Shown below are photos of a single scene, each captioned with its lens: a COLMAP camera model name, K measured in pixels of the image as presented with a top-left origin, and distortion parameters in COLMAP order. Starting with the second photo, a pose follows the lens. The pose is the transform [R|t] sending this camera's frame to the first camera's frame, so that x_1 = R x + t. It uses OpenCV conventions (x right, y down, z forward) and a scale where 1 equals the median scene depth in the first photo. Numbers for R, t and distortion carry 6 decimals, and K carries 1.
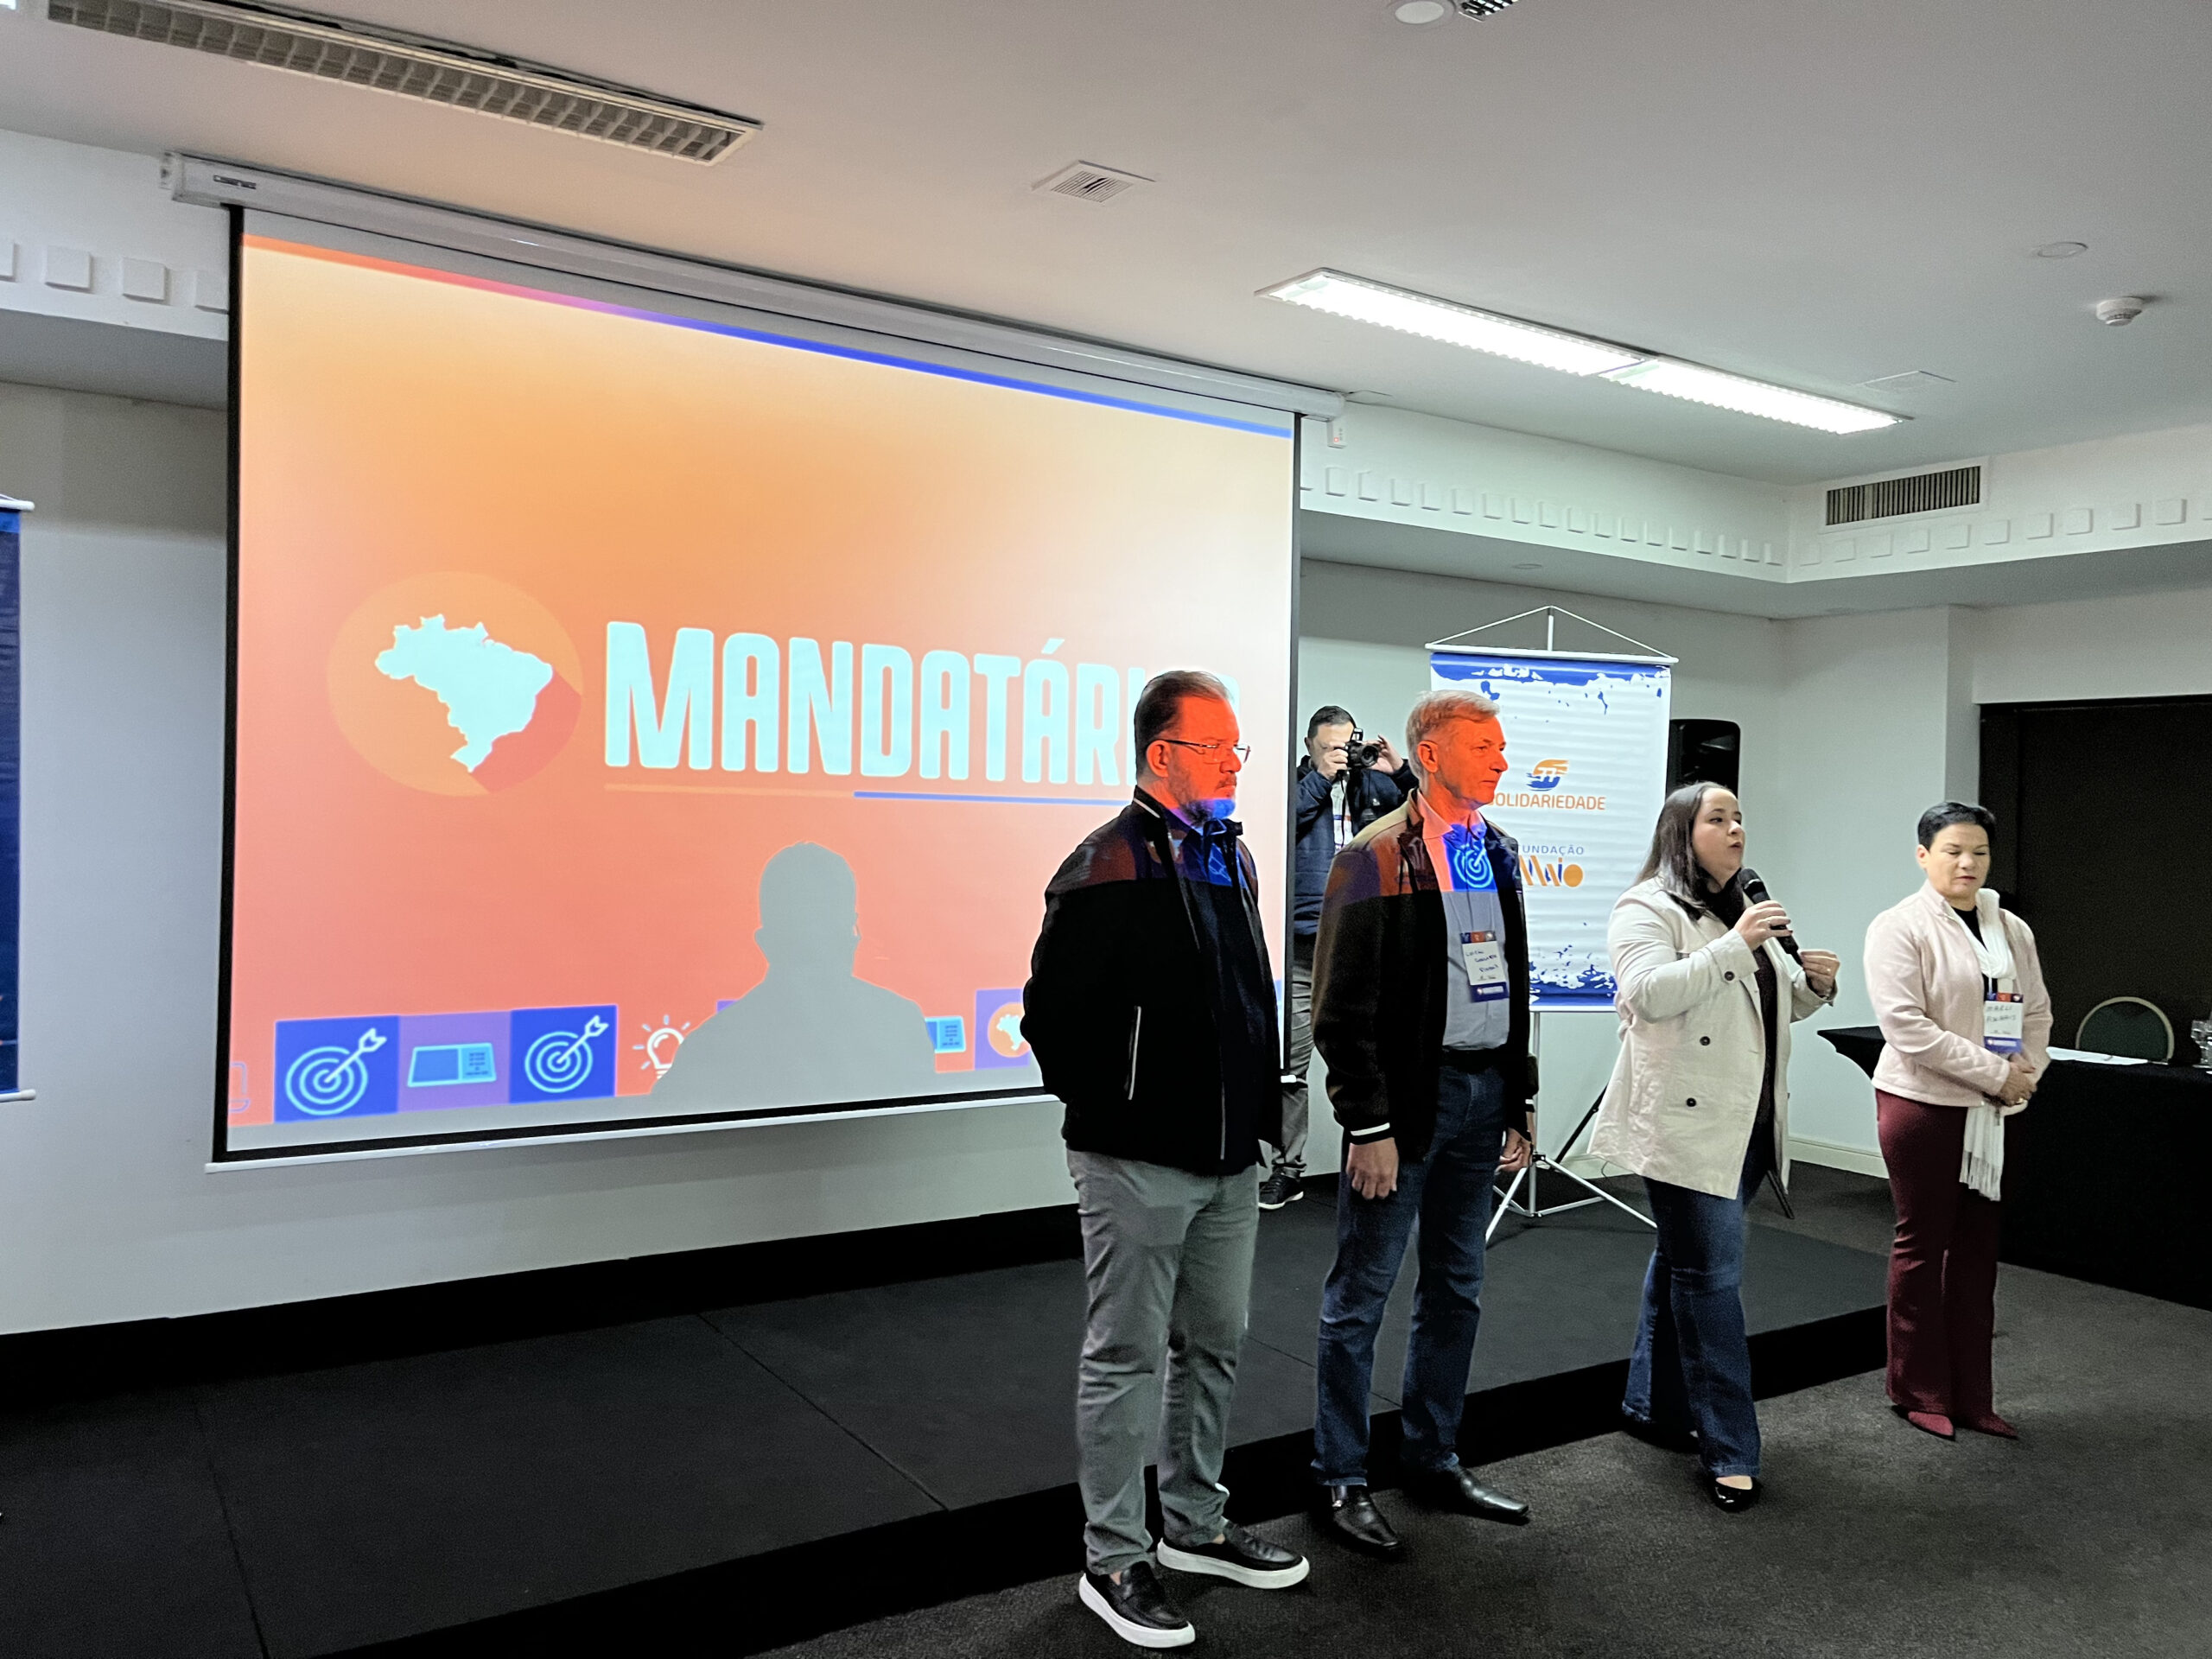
lens RADIAL K [[1670.3, 0, 1106.0], [0, 1670.3, 829.5], [0, 0, 1]] dist [0.088975, -0.125823]
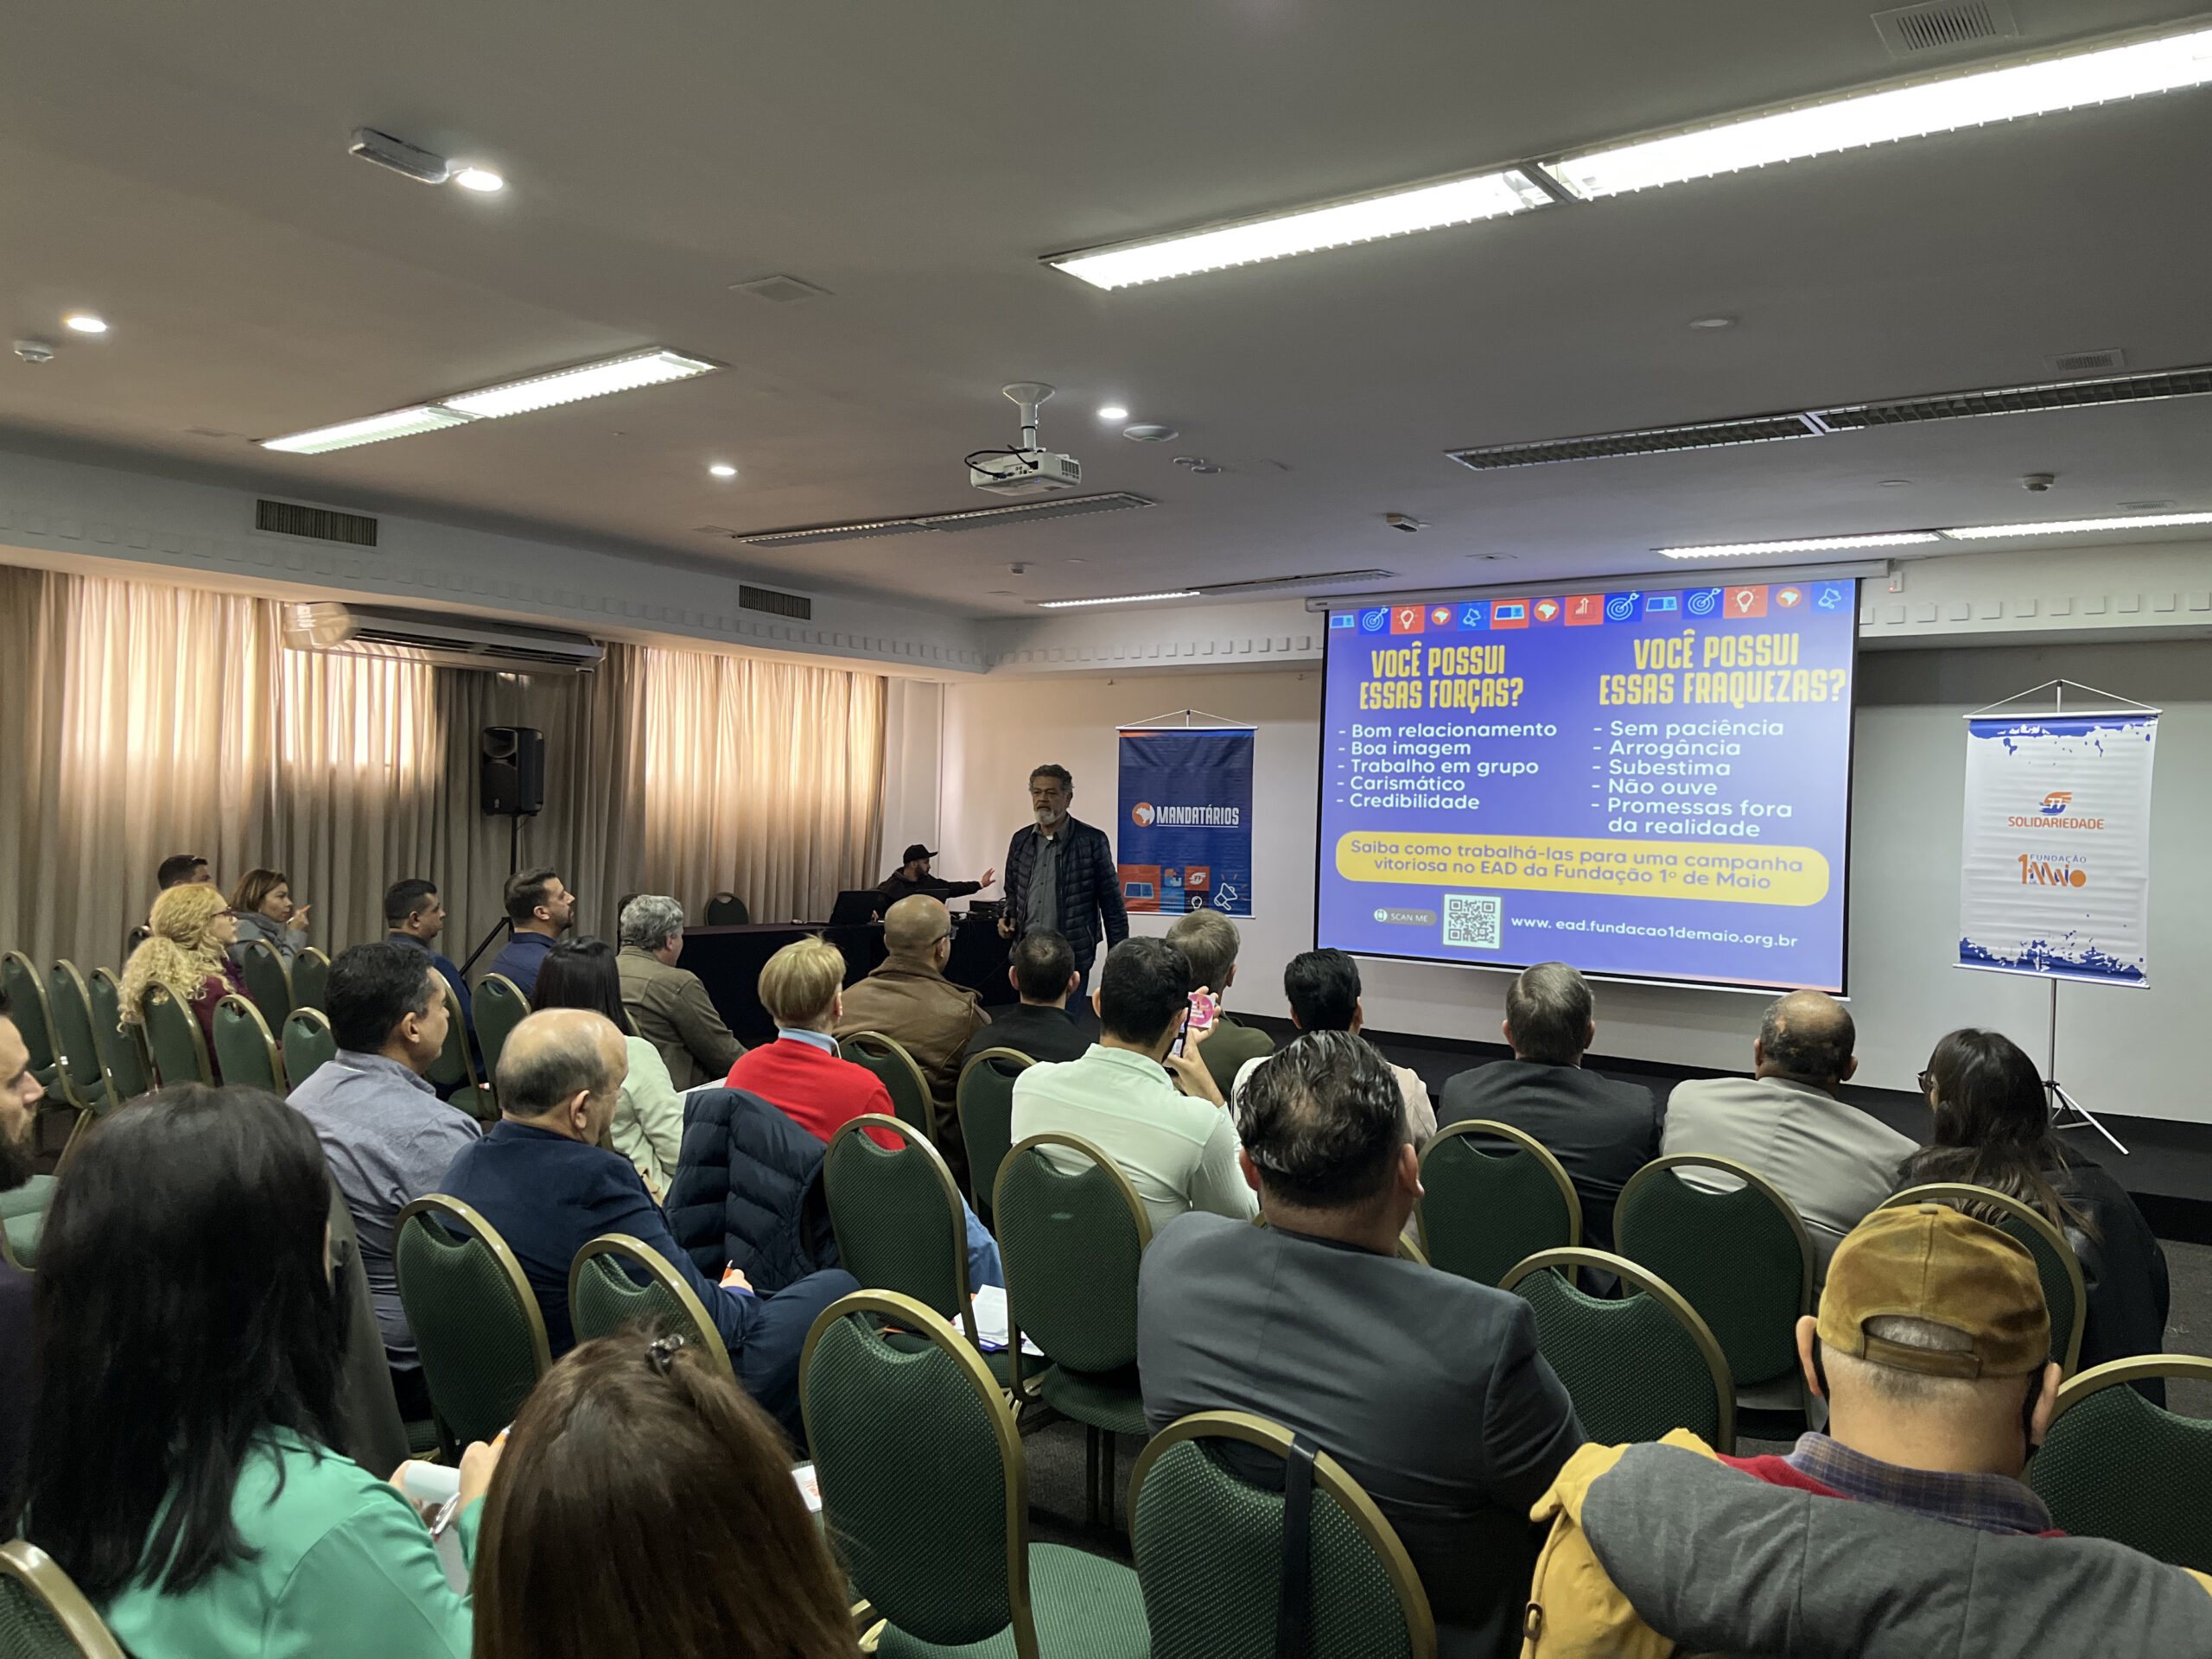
lens RADIAL K [[1621.4, 0, 1106.0], [0, 1621.4, 829.5], [0, 0, 1]] dist [0.077185, -0.115312]
pose [[0.352423, -0.007309, -0.935812, 1.314499], [-0.029782, 0.999375, -0.019021, 0.038845], [0.935367, 0.034574, 0.351985, -0.194105]]
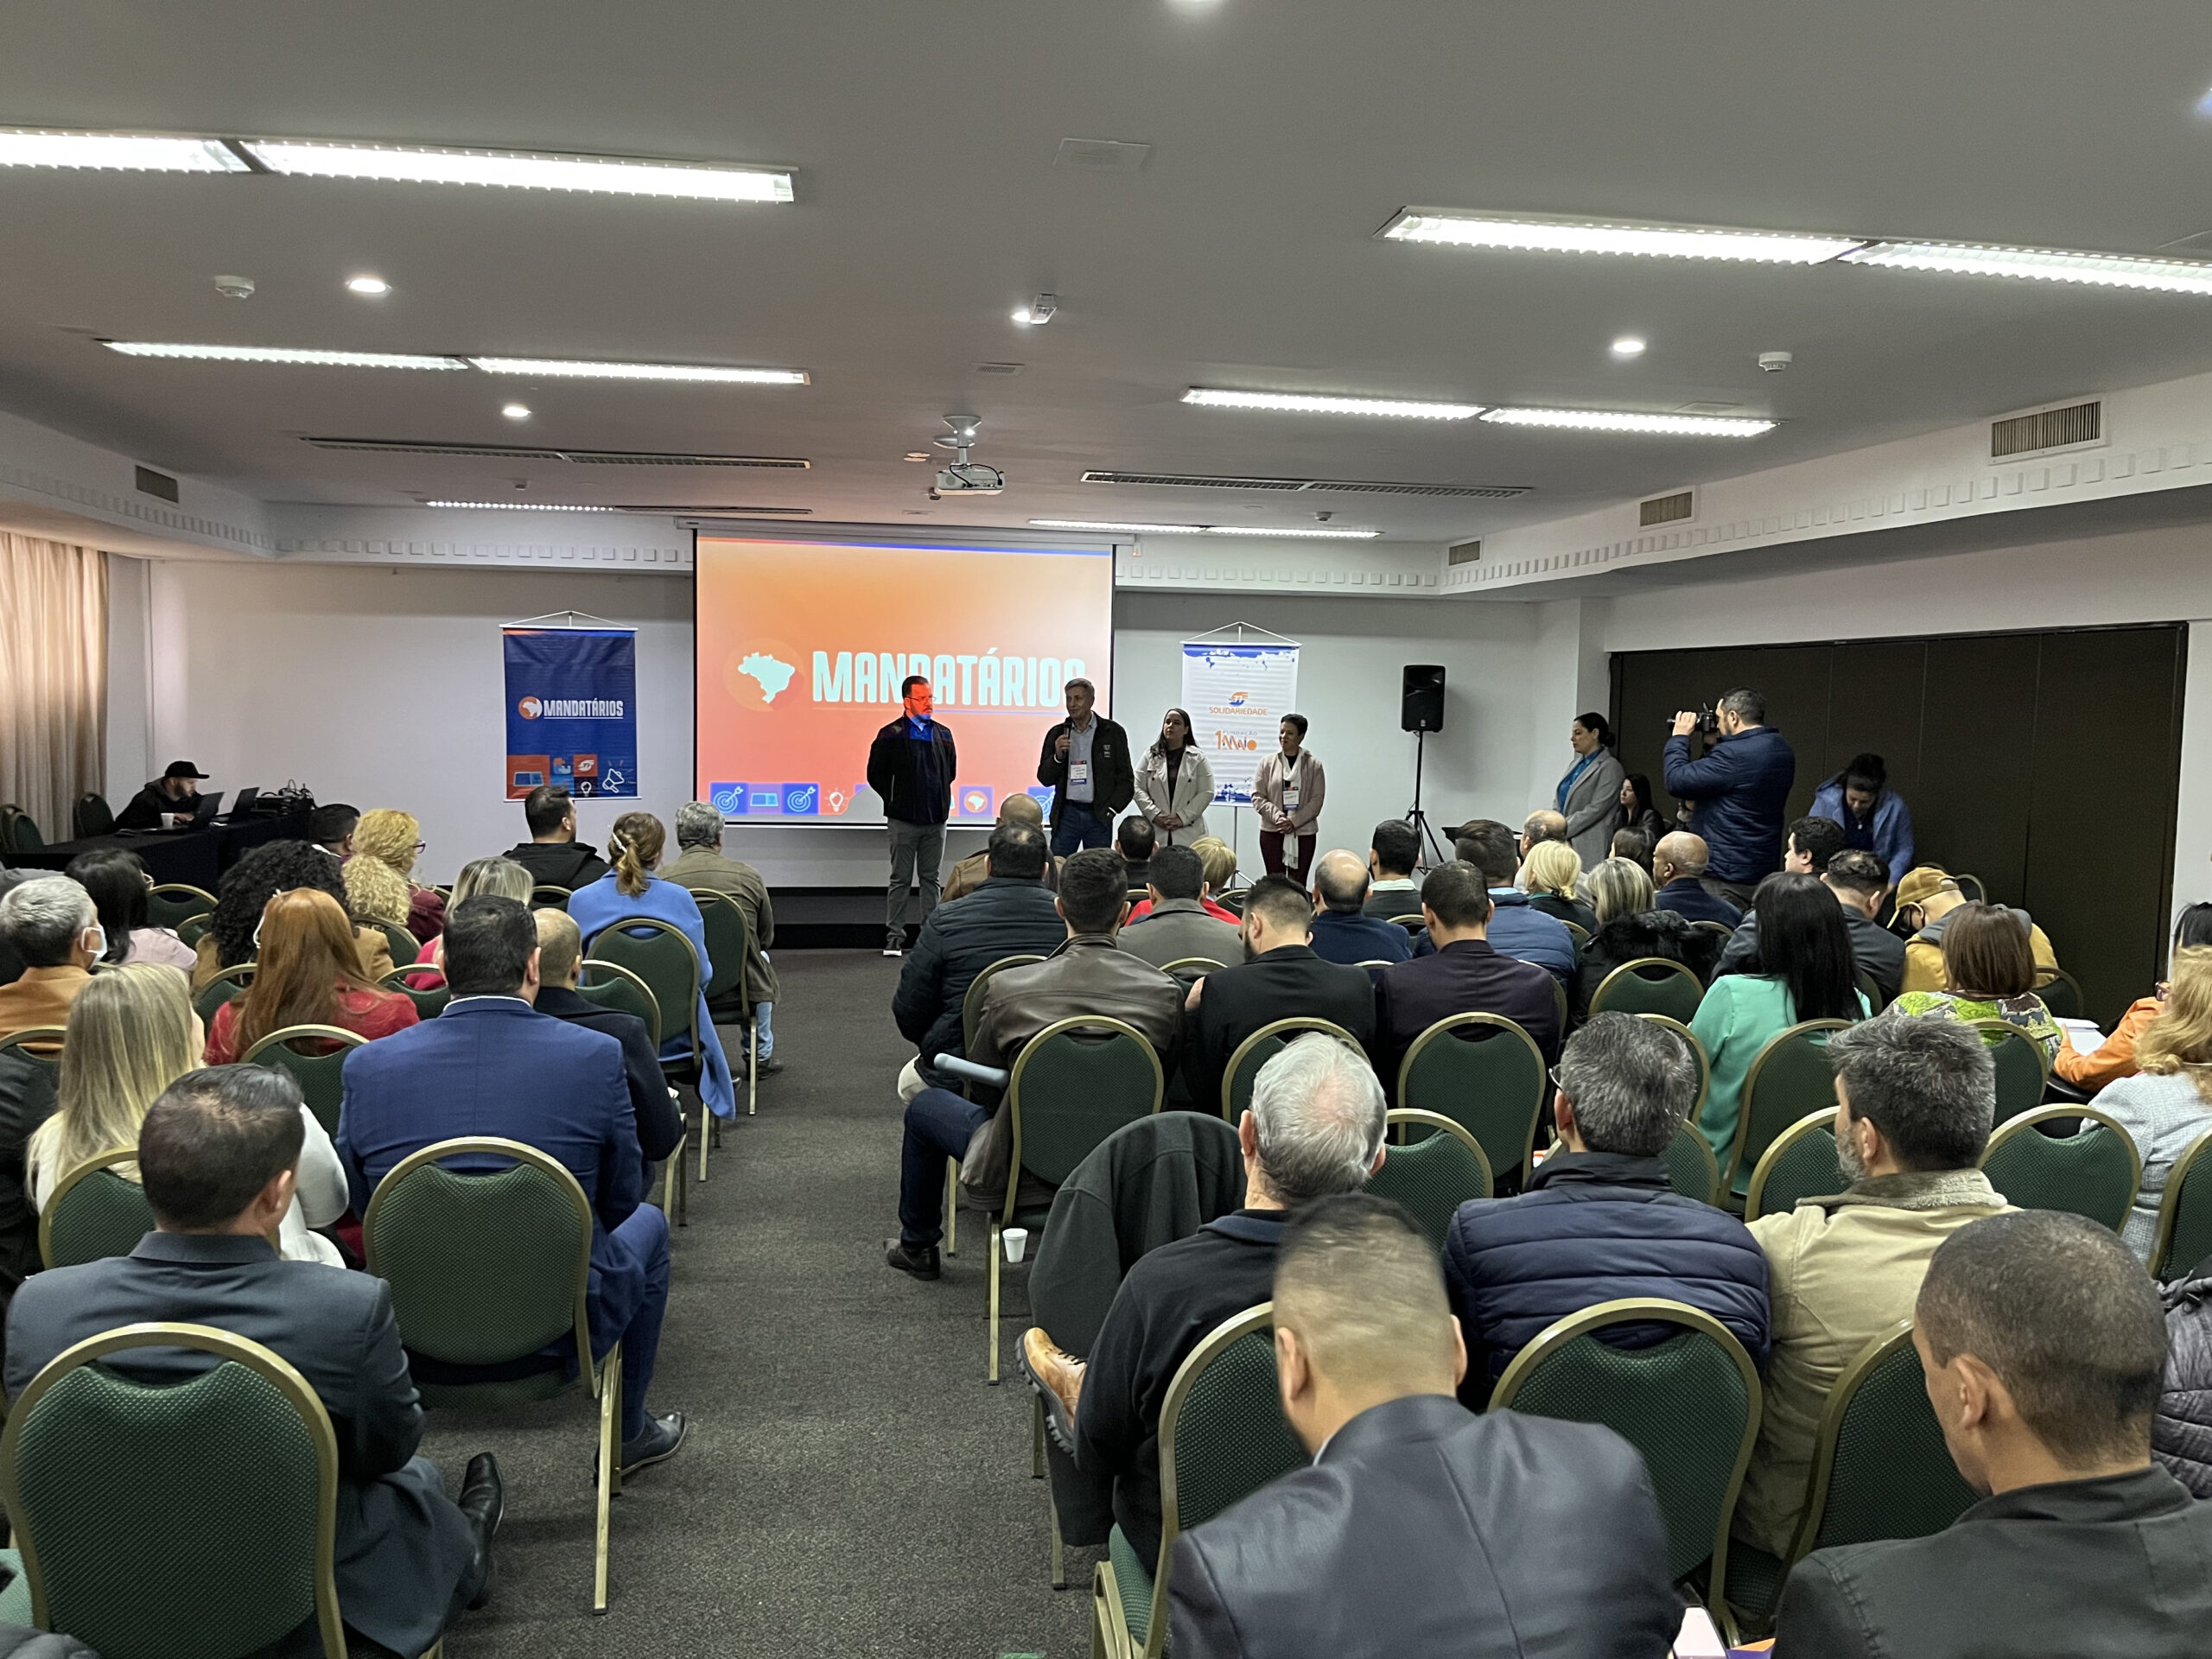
lens RADIAL K [[1621.4, 0, 1106.0], [0, 1621.4, 829.5], [0, 0, 1]] dist [0.077185, -0.115312]
pose [[0.910010, 0.026325, -0.413749, 1.052399], [-0.001438, 0.998176, 0.060347, 0.010575], [0.414583, -0.054321, 0.908389, -1.072243]]
